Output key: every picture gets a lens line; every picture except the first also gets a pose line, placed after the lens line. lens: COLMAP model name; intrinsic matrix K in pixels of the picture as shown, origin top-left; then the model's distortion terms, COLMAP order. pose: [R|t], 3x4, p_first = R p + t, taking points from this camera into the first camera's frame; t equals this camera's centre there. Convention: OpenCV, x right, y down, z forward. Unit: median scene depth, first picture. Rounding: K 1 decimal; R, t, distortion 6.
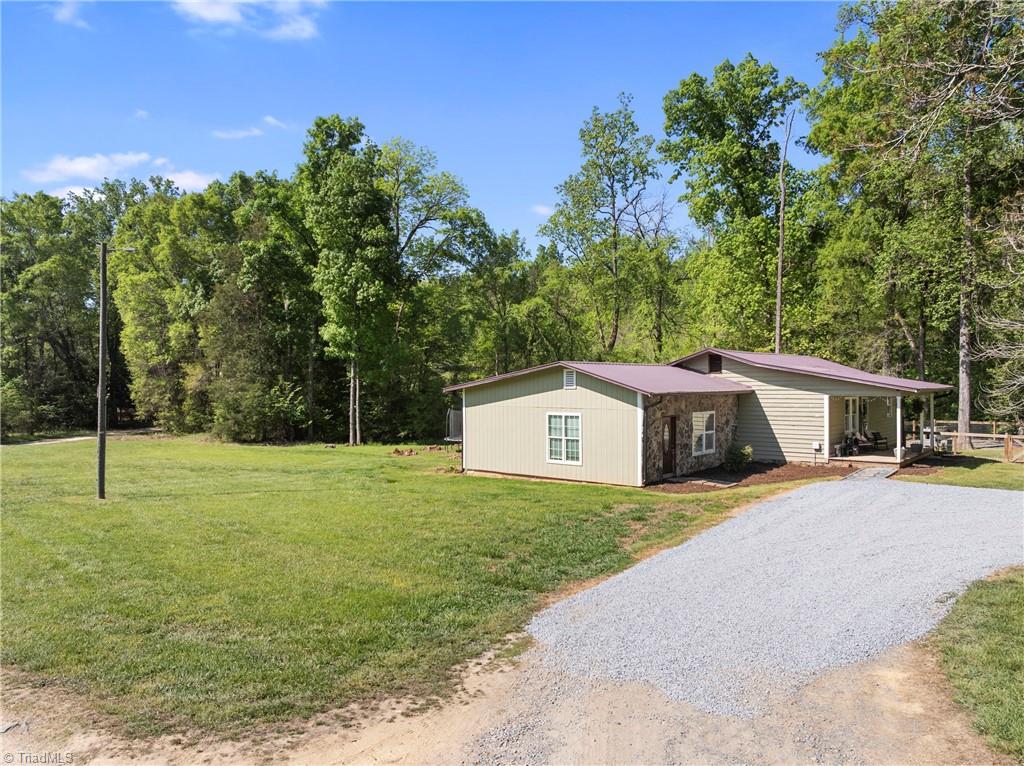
lens RADIAL K [[710.9, 0, 511.0], [0, 710.9, 388.4], [0, 0, 1]] dist [-0.002739, 0.003648]
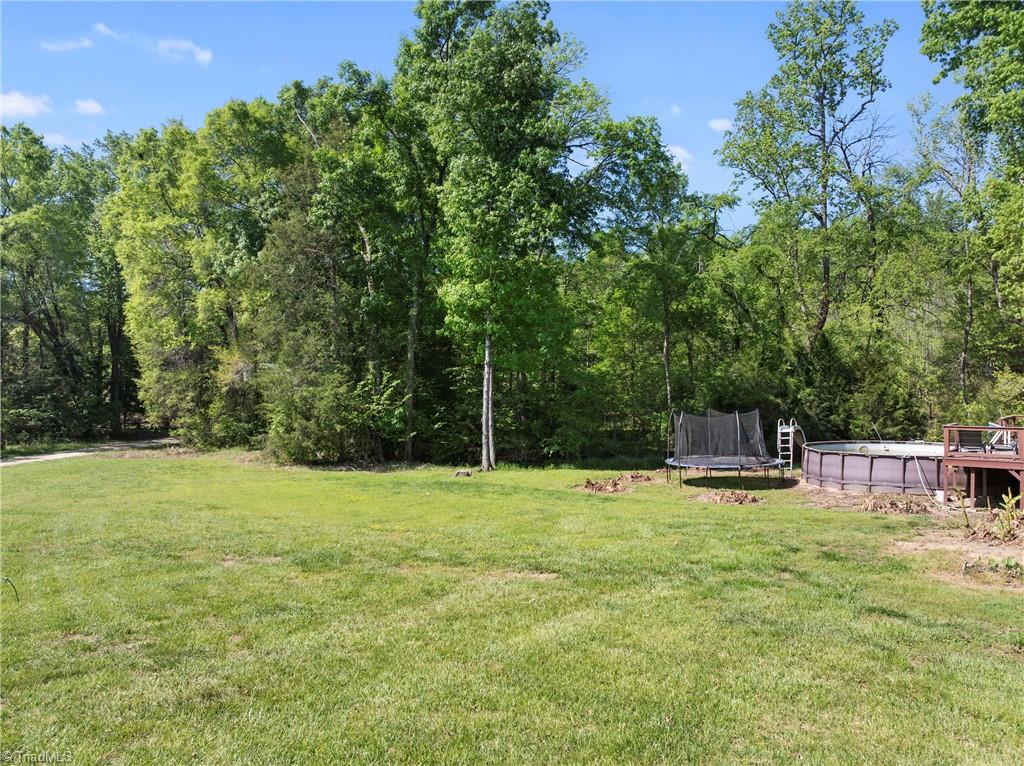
lens RADIAL K [[709.7, 0, 512.0], [0, 709.7, 383.0], [0, 0, 1]] dist [-0.008650, -0.007291]
pose [[0.999999, 0.000791, 0.001478, -0.189137], [-0.000766, 0.999861, -0.016635, 0.011612], [-0.001491, 0.016634, 0.999861, 0.339727]]
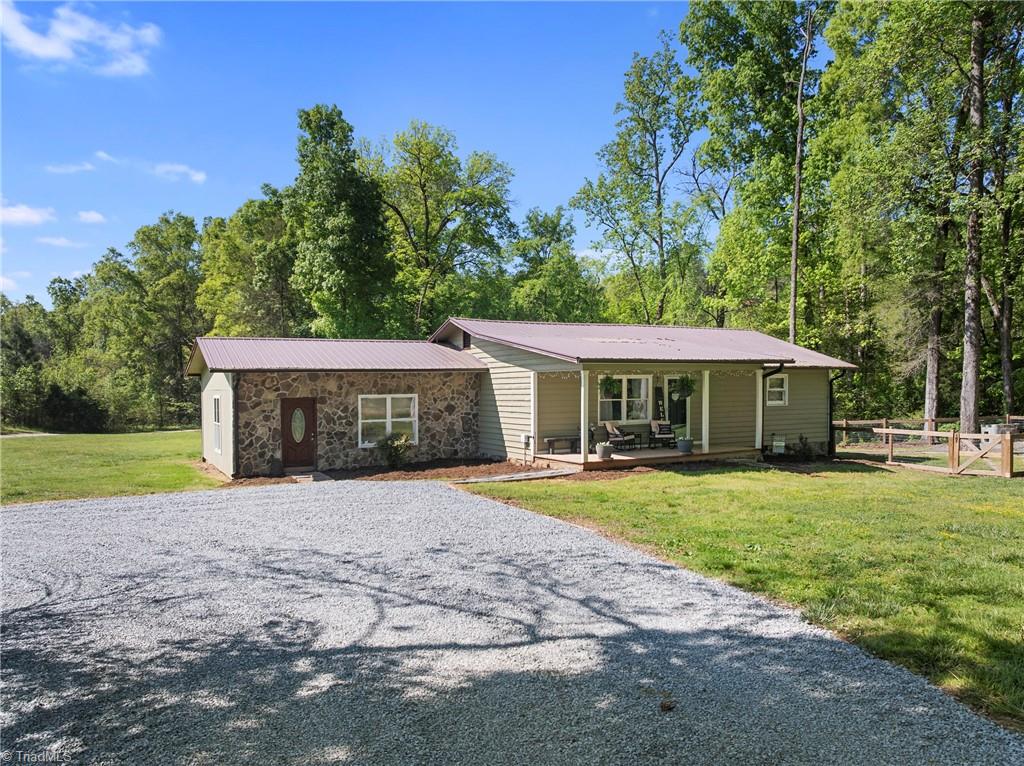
lens RADIAL K [[733.2, 0, 512.0], [0, 733.2, 383.0], [0, 0, 1]] dist [0.001989, -0.000519]
pose [[0.931140, -0.010857, -0.364499, 0.340710], [0.007308, 0.999912, -0.011113, 0.014547], [0.364588, 0.007684, 0.931137, 0.128350]]
